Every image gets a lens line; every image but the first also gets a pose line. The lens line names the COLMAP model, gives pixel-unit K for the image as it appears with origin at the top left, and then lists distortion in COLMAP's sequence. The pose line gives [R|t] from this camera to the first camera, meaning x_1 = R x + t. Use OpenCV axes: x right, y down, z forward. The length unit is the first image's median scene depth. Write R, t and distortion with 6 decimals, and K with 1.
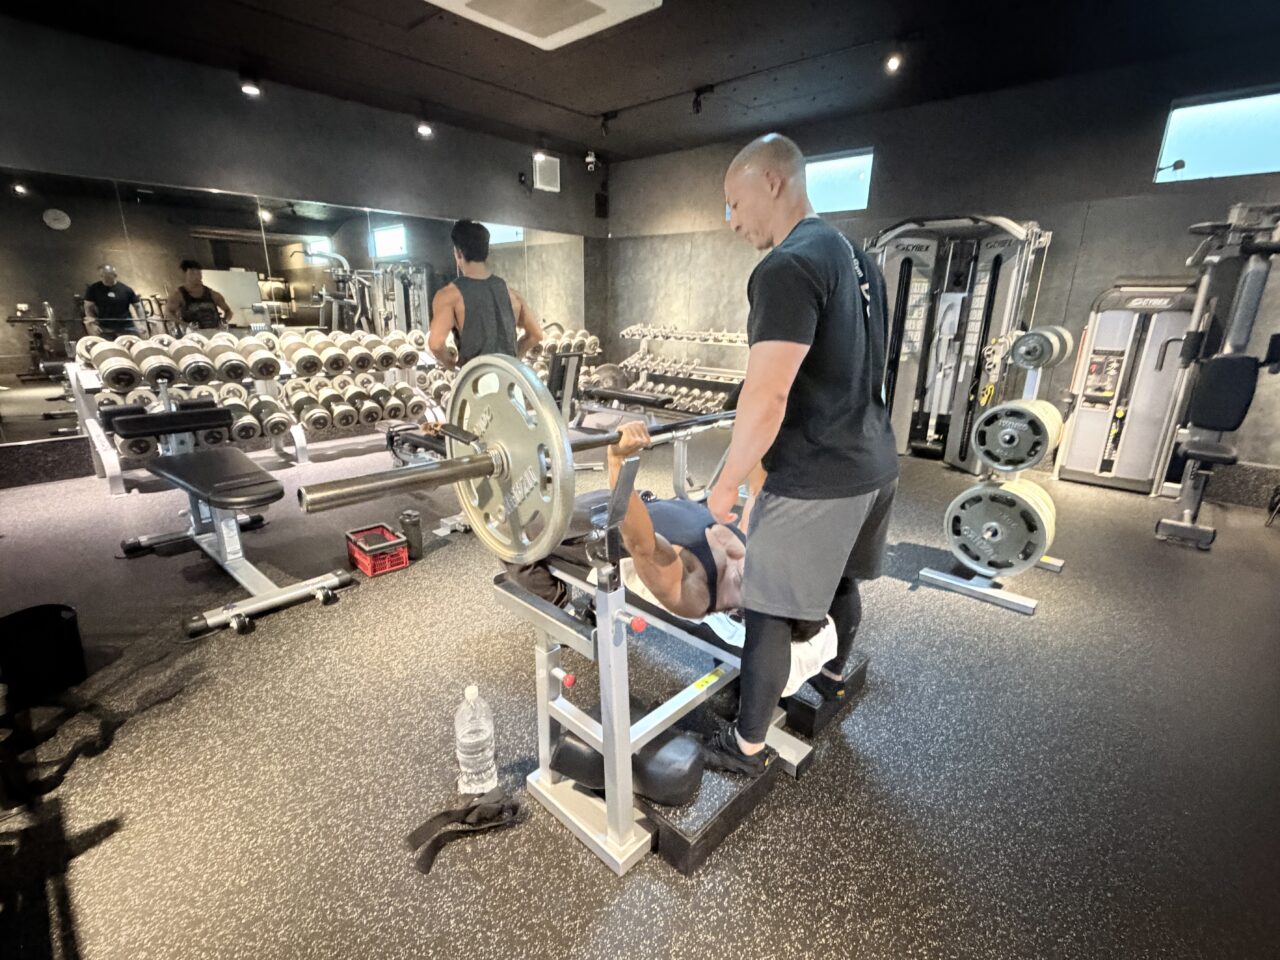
lens RADIAL K [[589.6, 0, 640.0], [0, 589.6, 480.0], [0, 0, 1]] dist [0.001479, -0.000106]
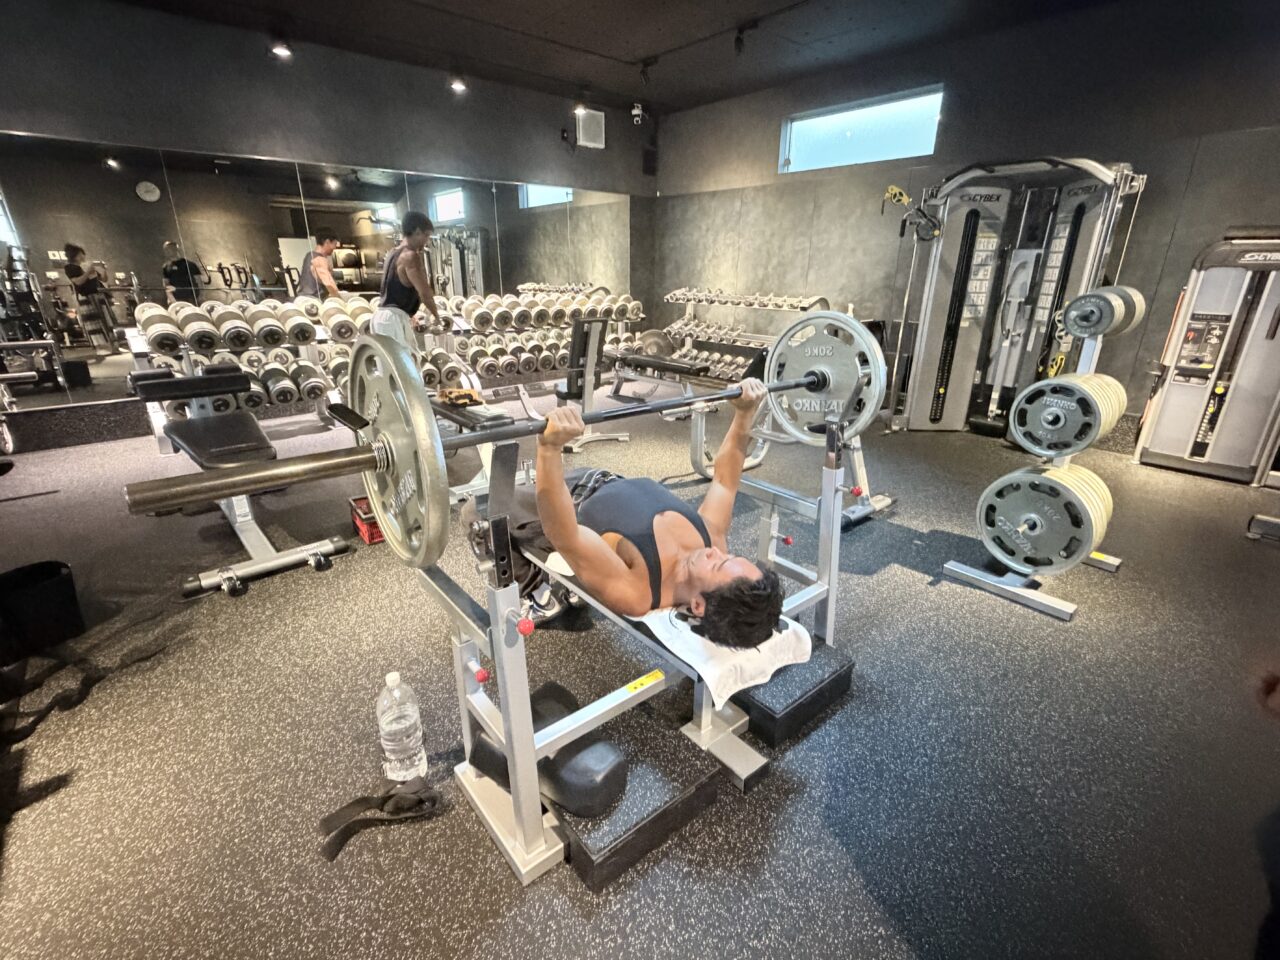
lens RADIAL K [[589.6, 0, 640.0], [0, 589.6, 480.0], [0, 0, 1]] dist [0.001479, -0.000106]
pose [[0.992953, 0.030690, -0.114469, 0.112399], [-0.024250, 0.998066, 0.057233, -0.013799], [0.116004, -0.054054, 0.991777, 0.060406]]
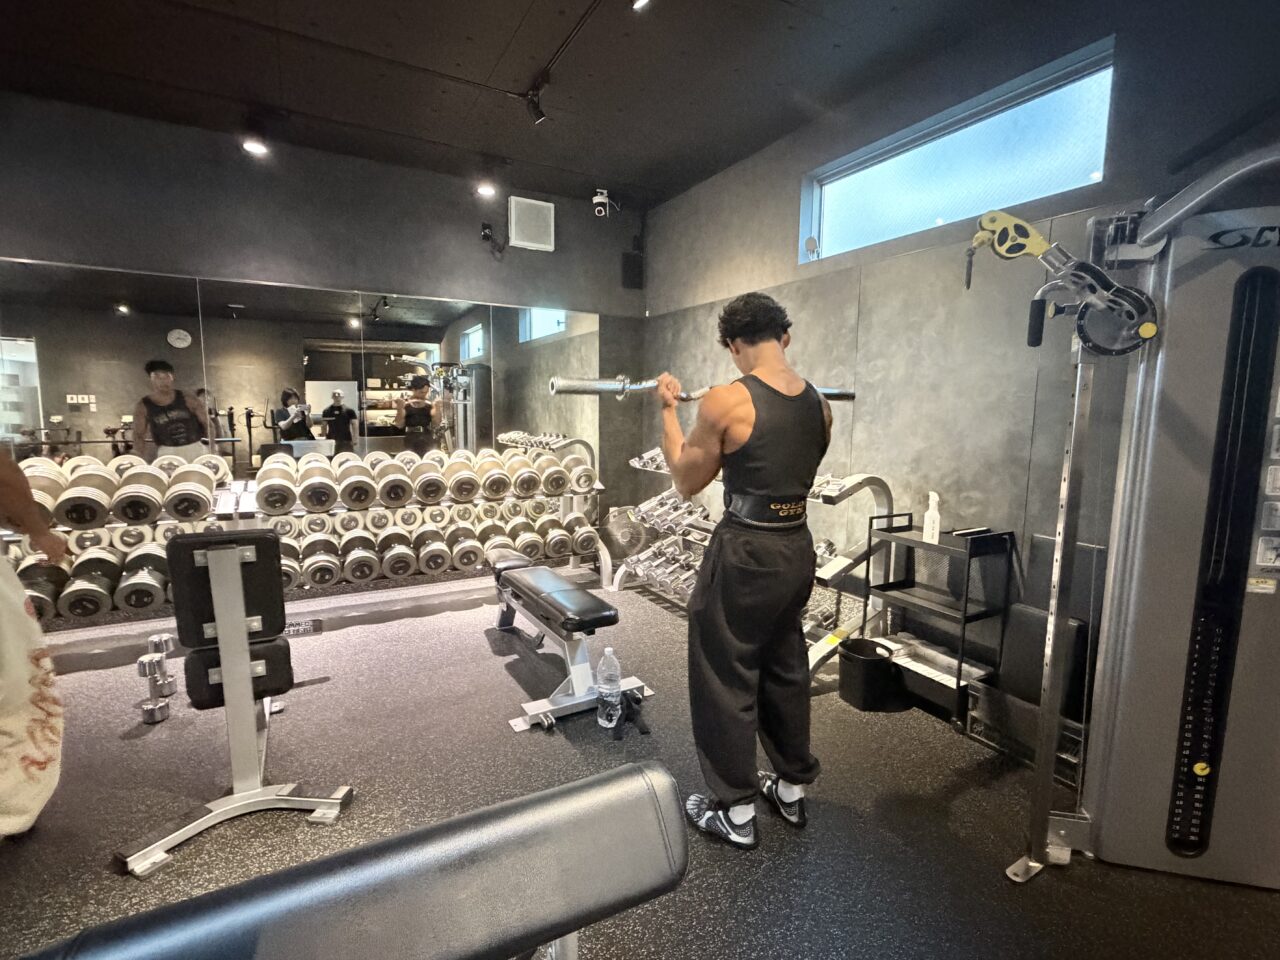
lens RADIAL K [[604.0, 0, 640.0], [0, 604.0, 480.0], [0, 0, 1]] dist [-0.002117, -0.000267]
pose [[0.949362, 0.029578, -0.312787, 0.414259], [-0.084060, 0.983177, -0.162163, -0.318527], [0.302729, 0.180245, 0.935878, 1.048704]]
